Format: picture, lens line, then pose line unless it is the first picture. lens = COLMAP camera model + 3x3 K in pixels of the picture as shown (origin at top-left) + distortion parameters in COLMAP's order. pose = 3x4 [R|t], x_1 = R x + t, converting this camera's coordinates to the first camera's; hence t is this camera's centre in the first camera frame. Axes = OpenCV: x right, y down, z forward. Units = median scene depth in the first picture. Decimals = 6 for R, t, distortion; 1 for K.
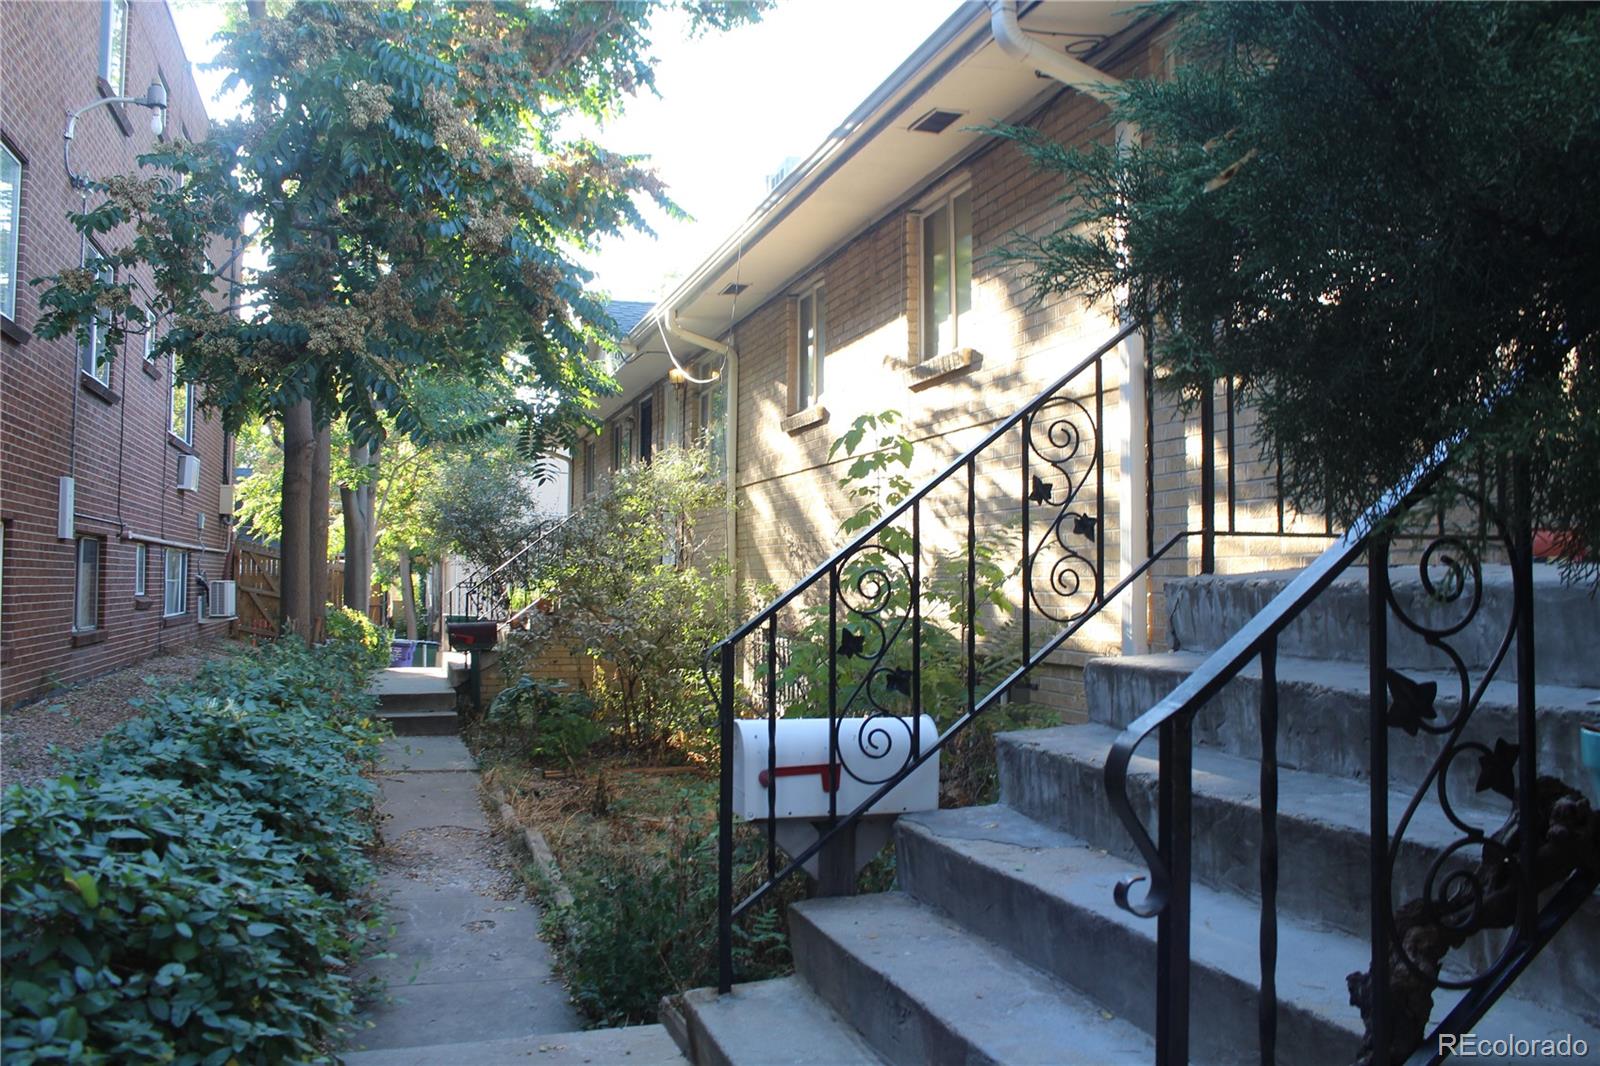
lens RADIAL K [[1352.4, 0, 800.0], [0, 1352.4, 533.0], [0, 0, 1]] dist [-0.173025, 0.156173]
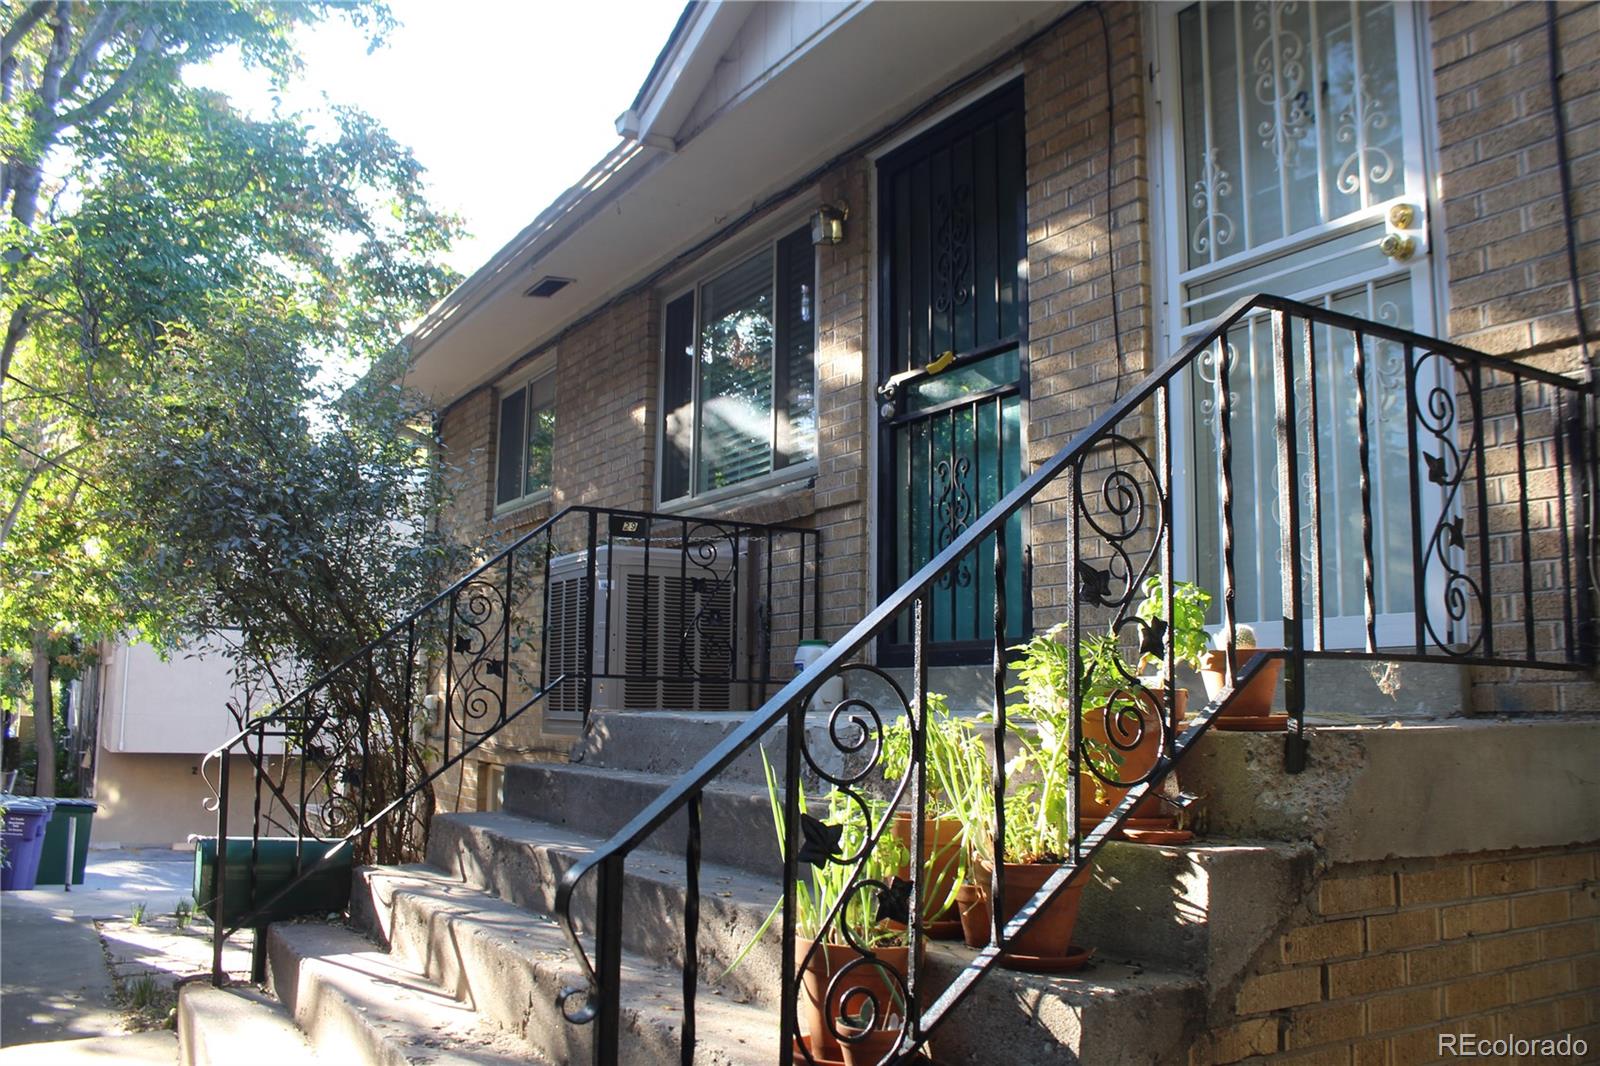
lens RADIAL K [[1352.4, 0, 800.0], [0, 1352.4, 533.0], [0, 0, 1]] dist [-0.173025, 0.156173]
pose [[0.971365, 0.041645, 0.233913, -0.371414], [-0.020524, 0.995546, -0.092014, 0.041984], [-0.236703, 0.084578, 0.967894, 1.254021]]
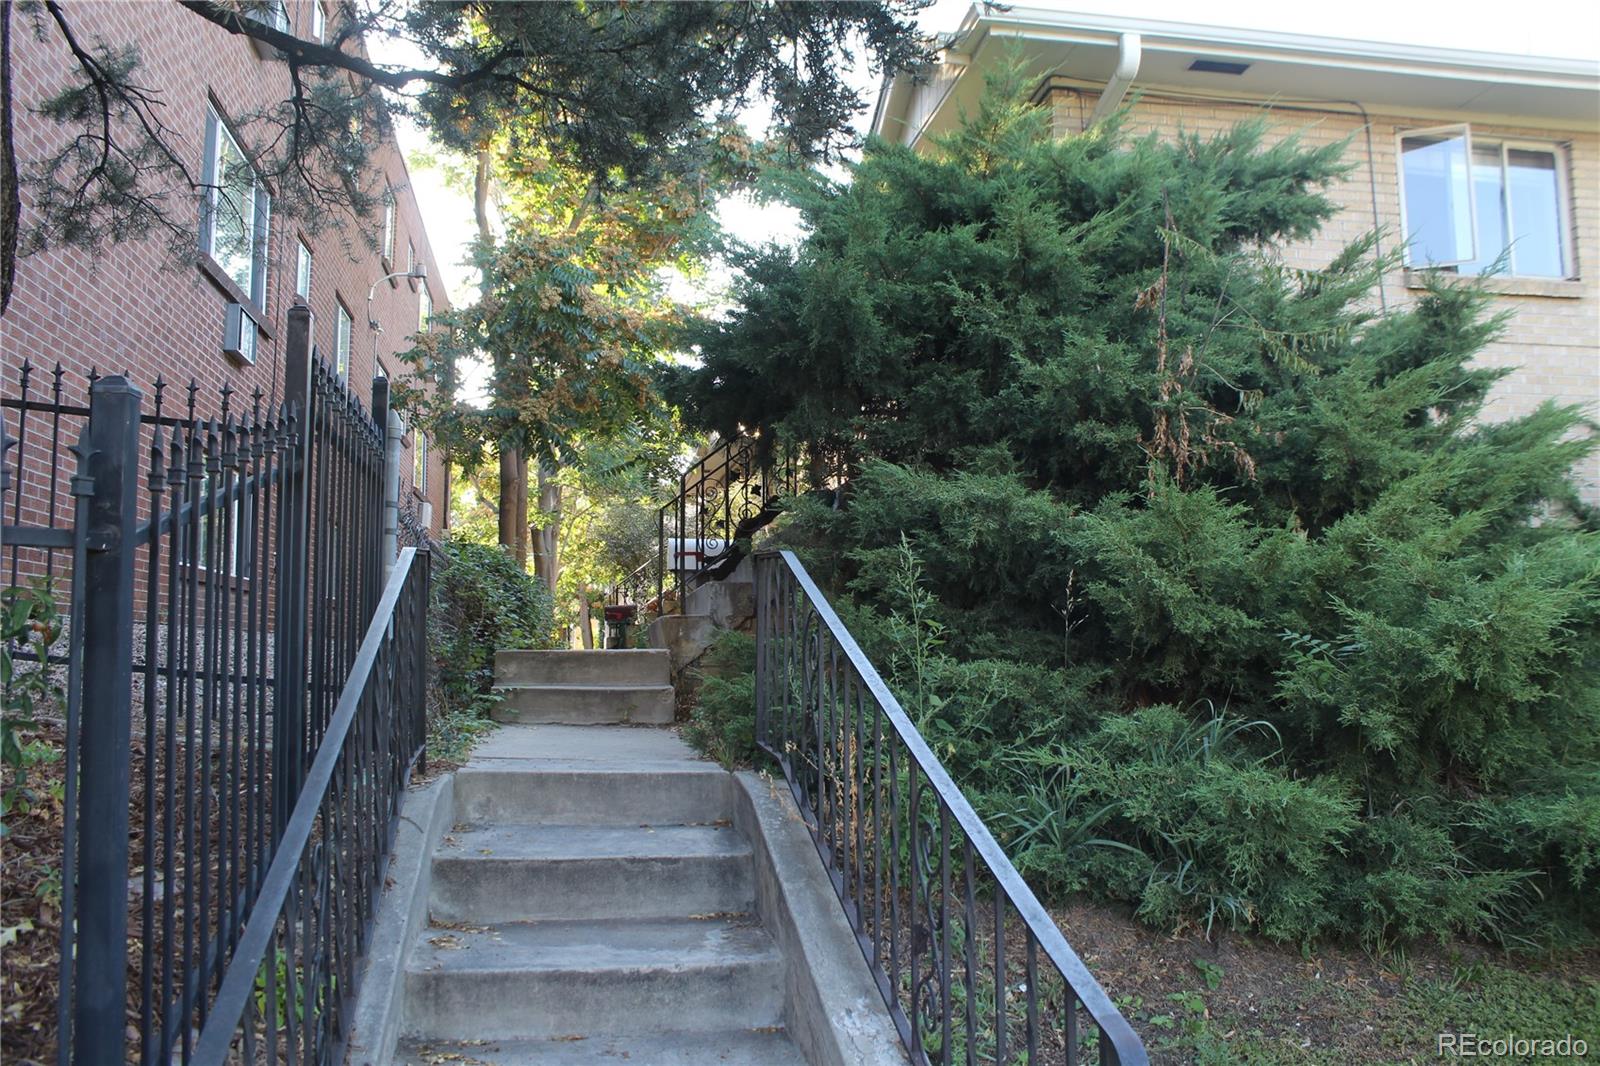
lens RADIAL K [[1352.4, 0, 800.0], [0, 1352.4, 533.0], [0, 0, 1]] dist [-0.173025, 0.156173]
pose [[0.991050, -0.018692, -0.132174, 0.221919], [0.011695, 0.998498, -0.053517, 0.102477], [0.132976, 0.051492, 0.989781, -0.670269]]
